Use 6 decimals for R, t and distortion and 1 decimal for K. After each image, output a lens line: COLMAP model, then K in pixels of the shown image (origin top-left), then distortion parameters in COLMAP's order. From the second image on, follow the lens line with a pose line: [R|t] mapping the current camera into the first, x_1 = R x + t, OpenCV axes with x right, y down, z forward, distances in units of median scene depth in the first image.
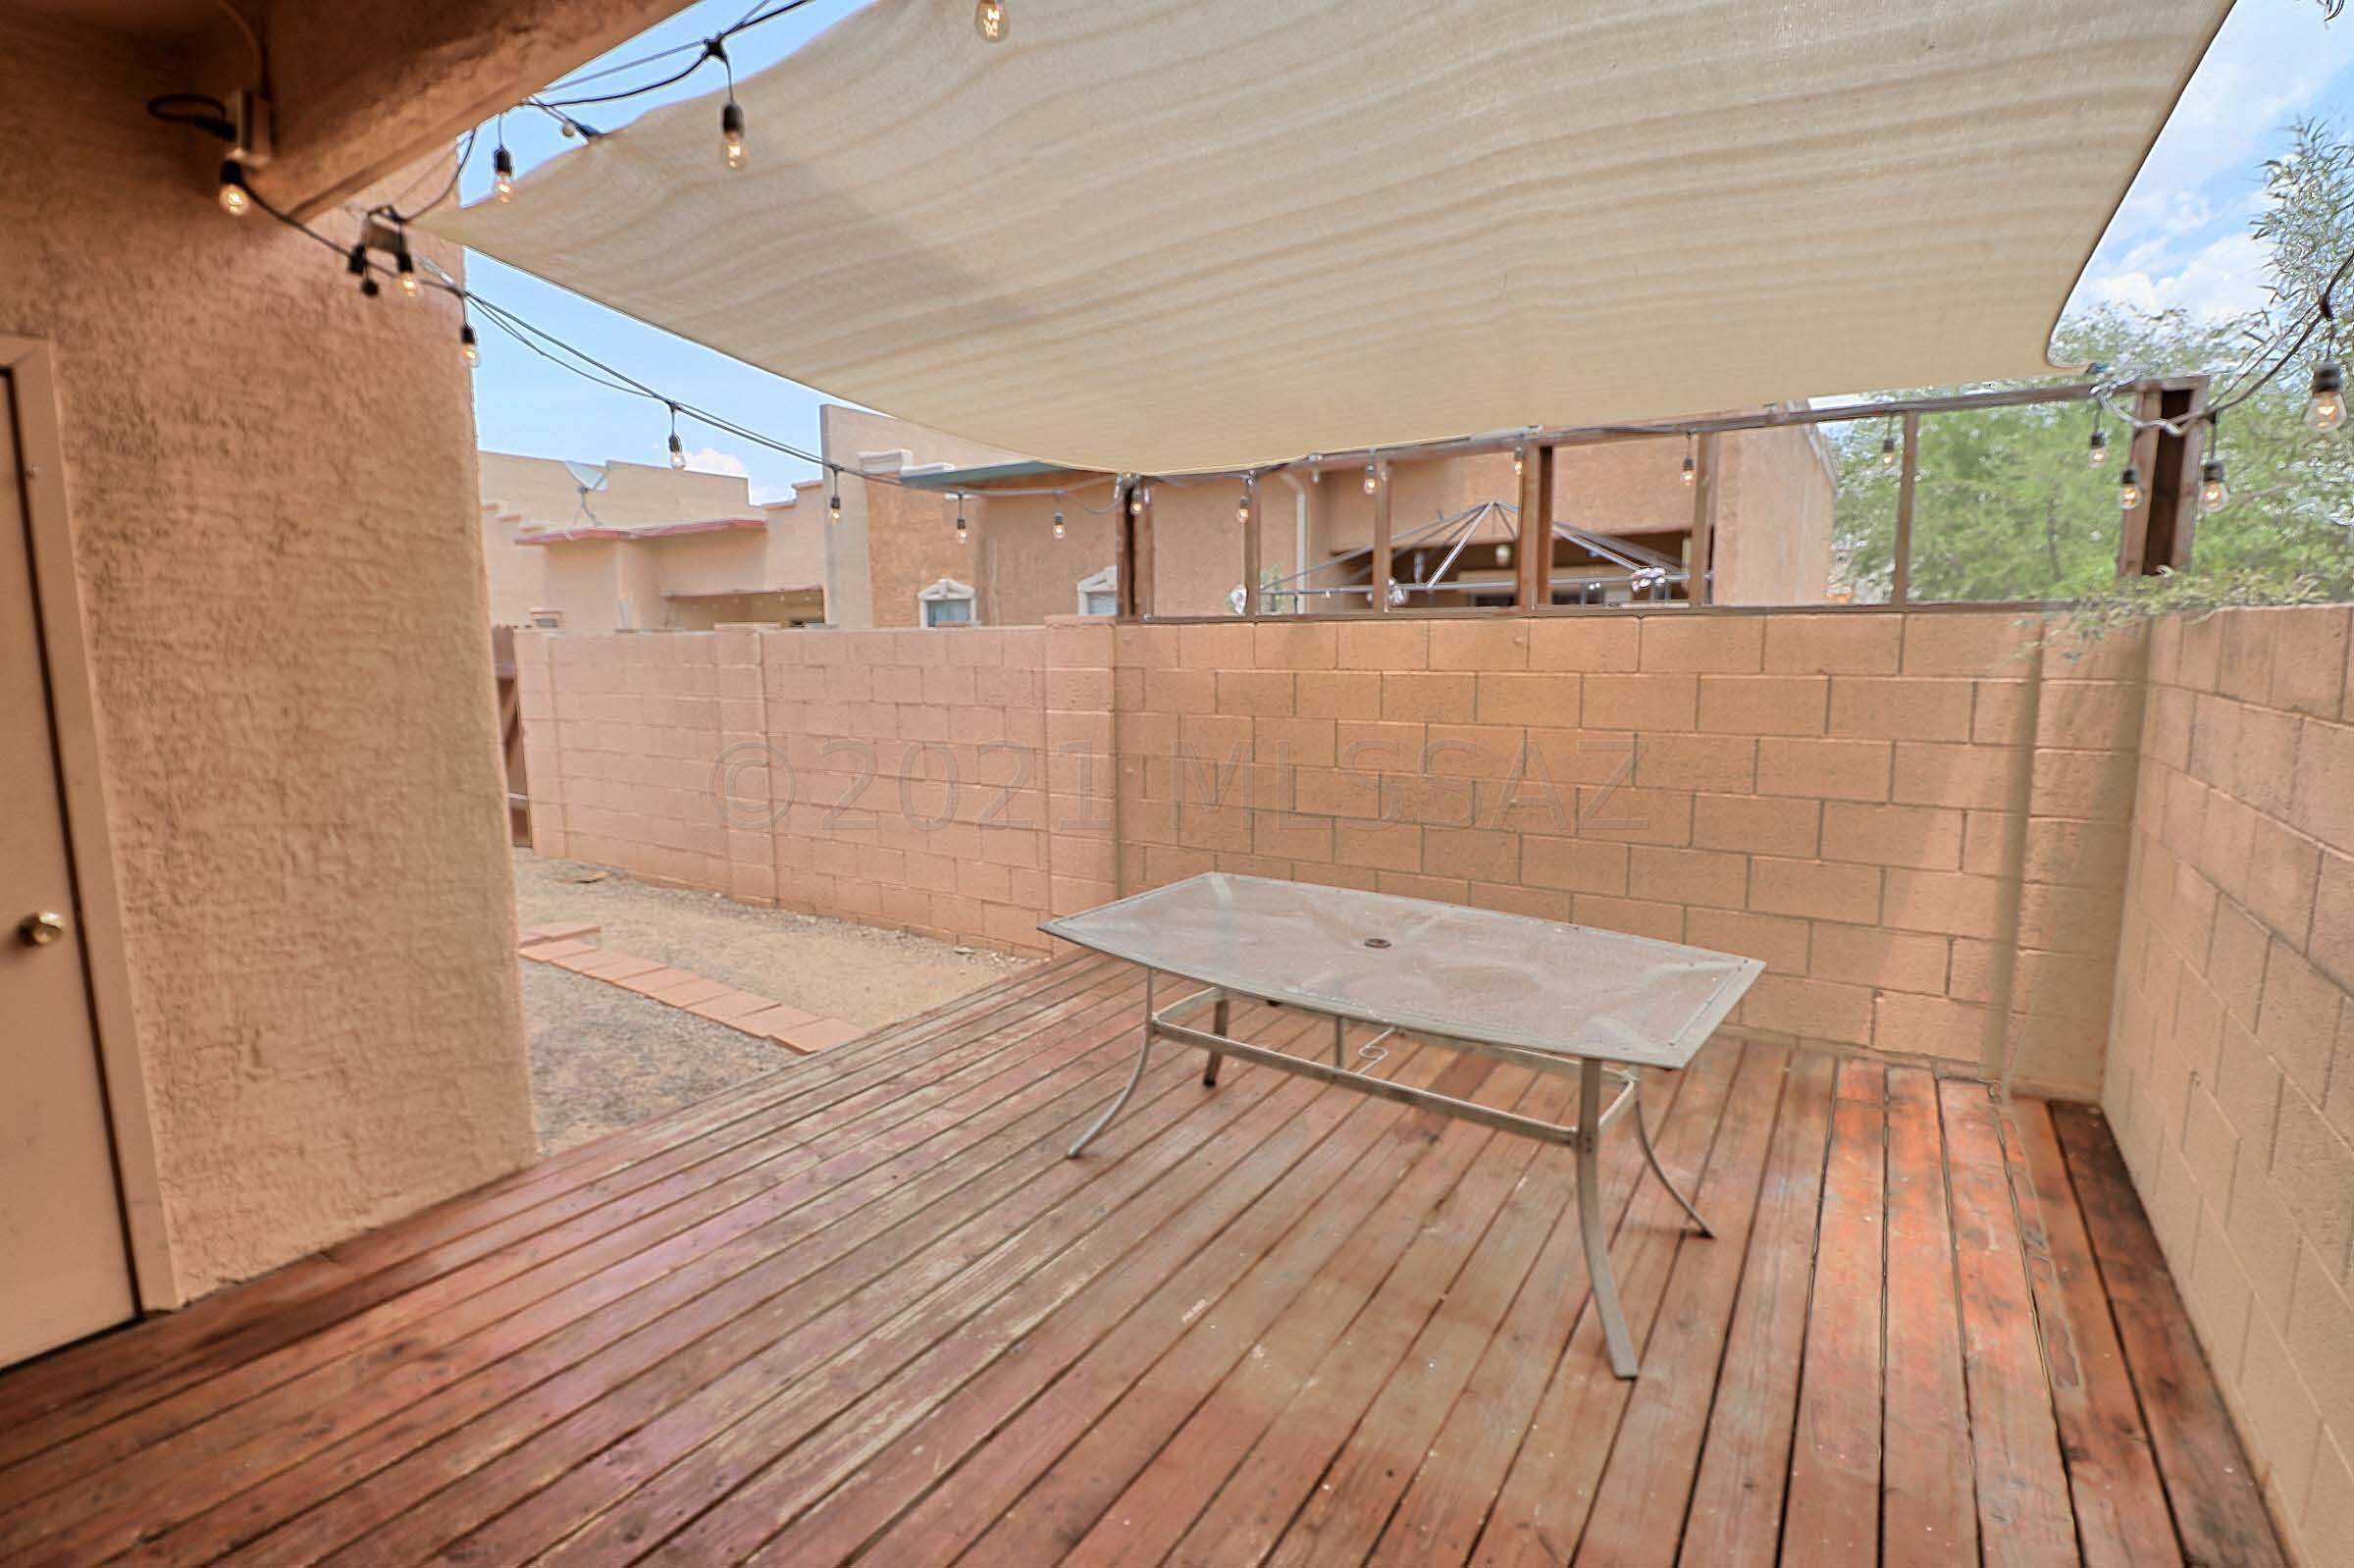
lens RADIAL K [[1101.0, 0, 1181.3], [0, 1101.0, 782.6], [0, 0, 1]] dist [-0.009981, -0.004987]
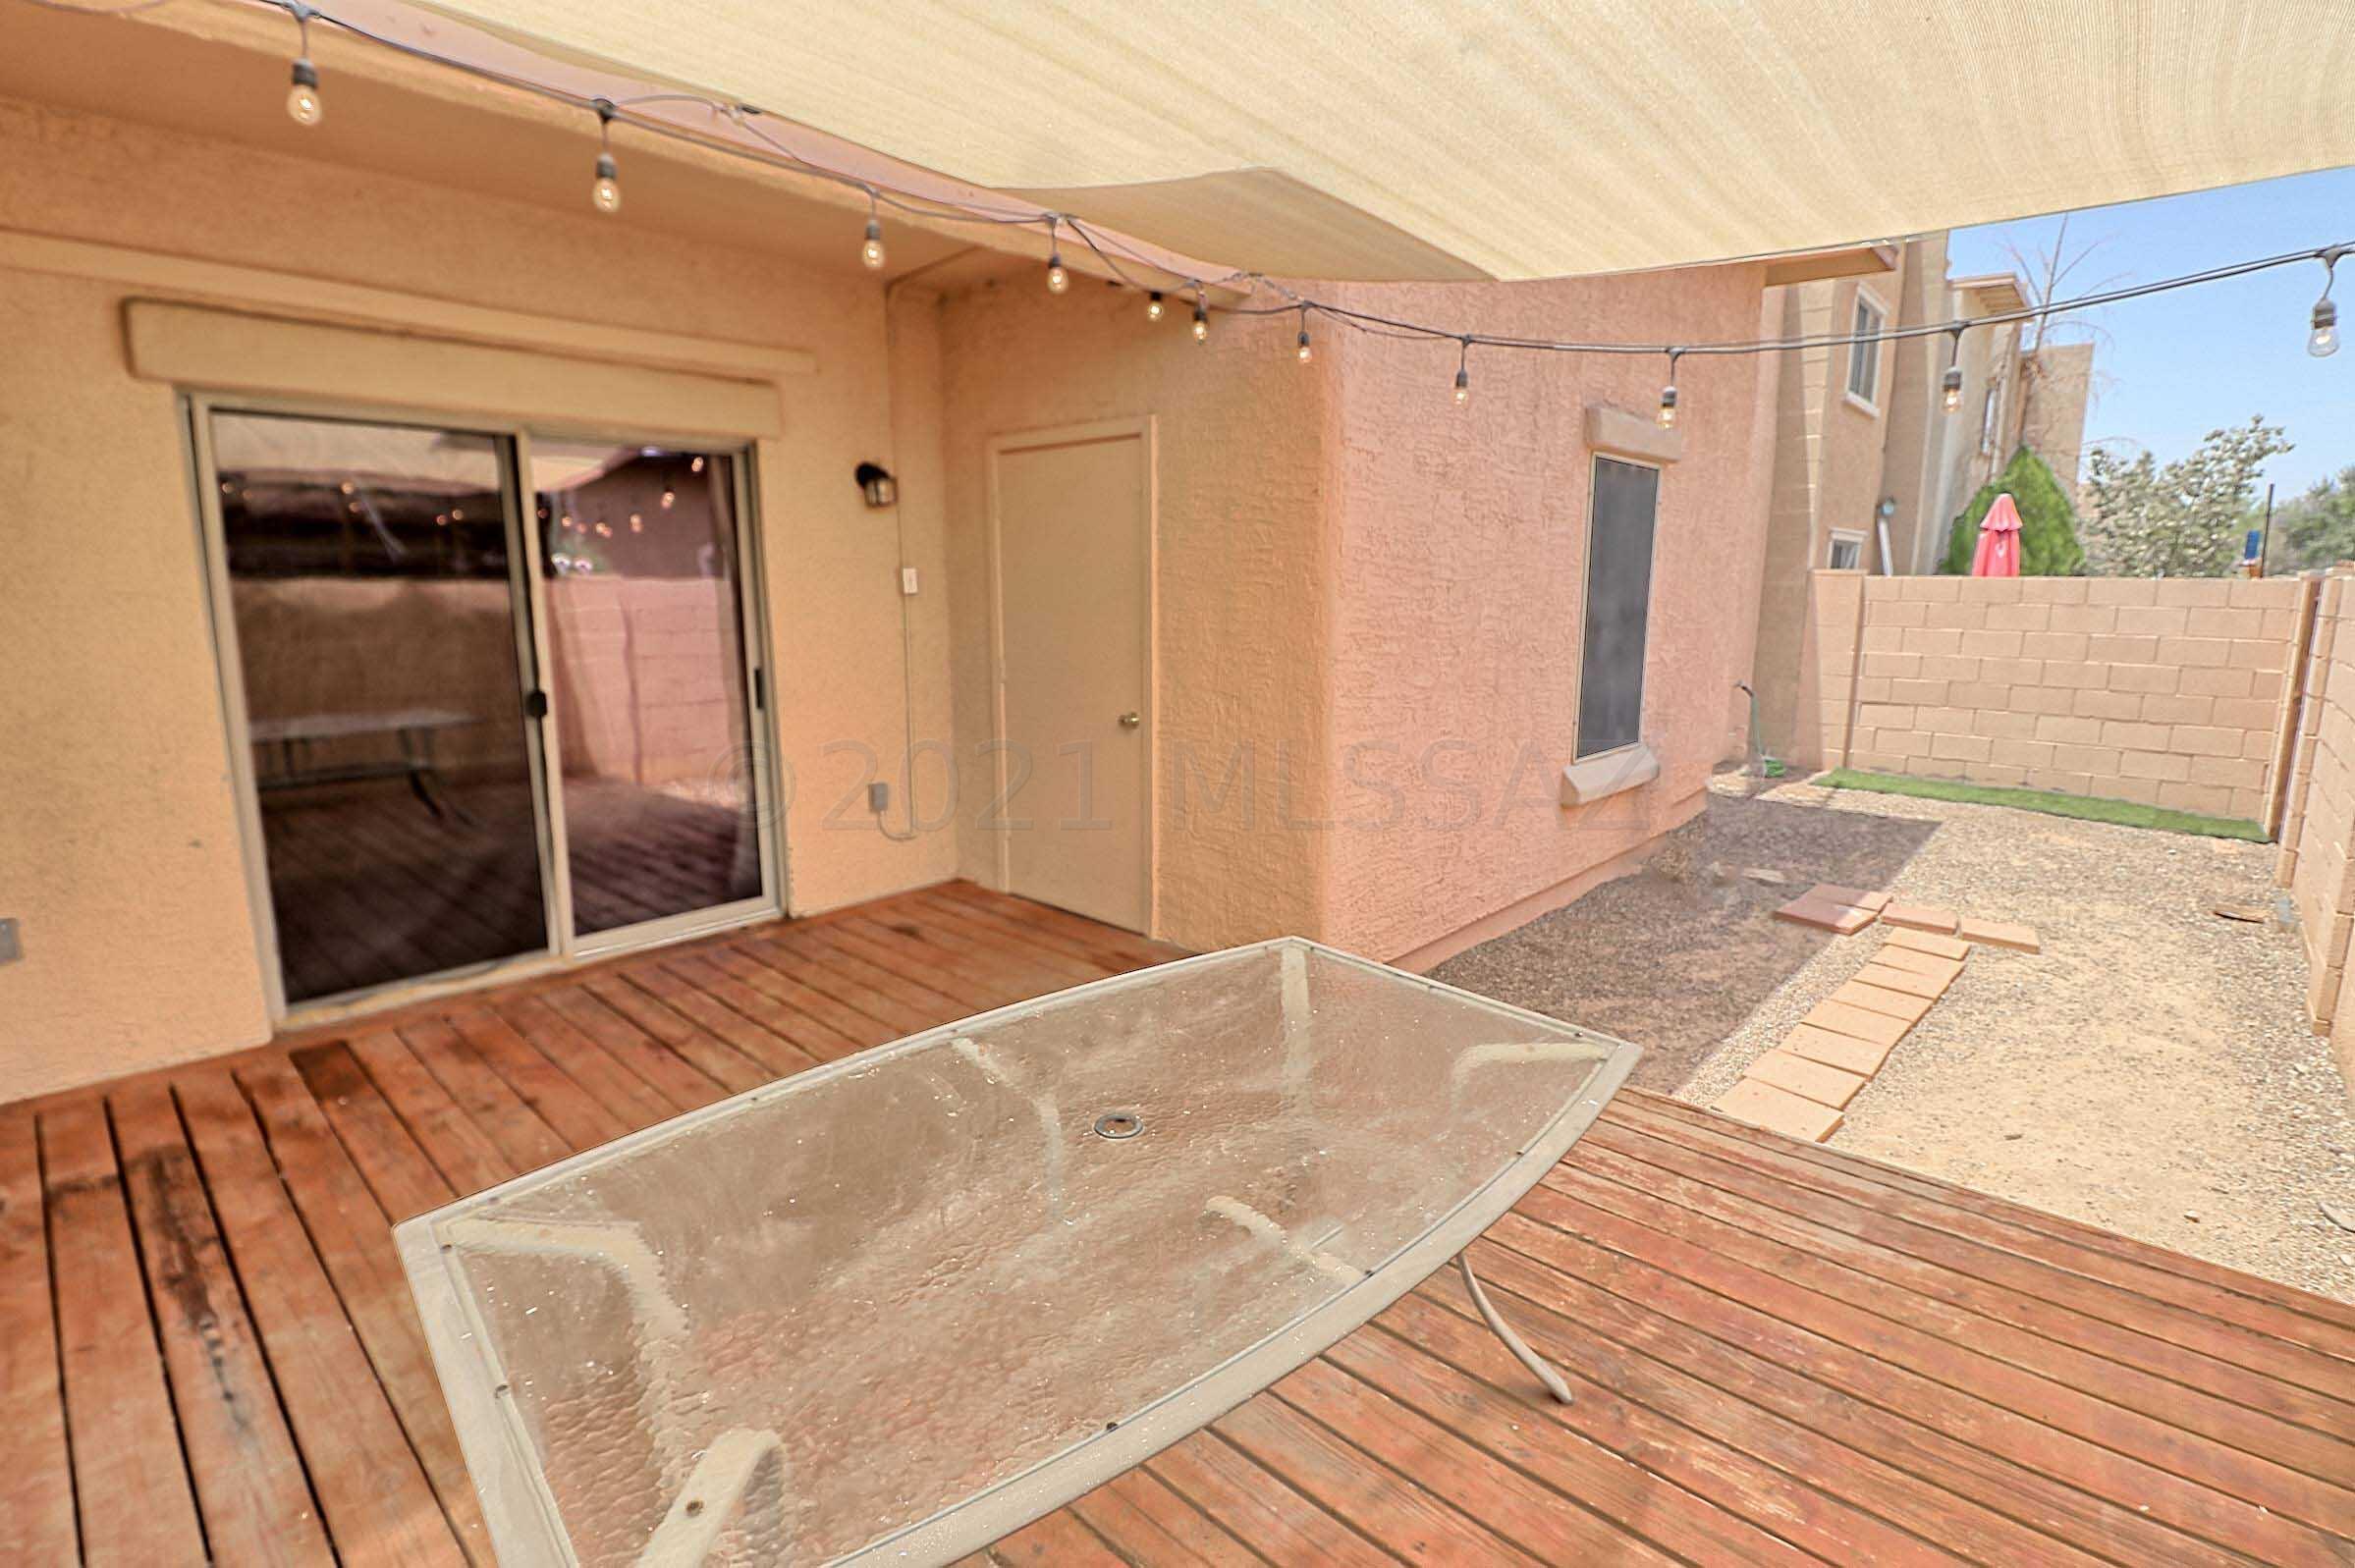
lens RADIAL K [[1101.3, 0, 1186.2], [0, 1101.3, 777.0], [0, 0, 1]] dist [-0.009981, -0.004987]
pose [[-0.182368, 0.183231, -0.966006, 0.465076], [-0.131008, 0.969194, 0.208568, -0.103266], [0.974463, 0.164591, -0.152746, 0.738367]]
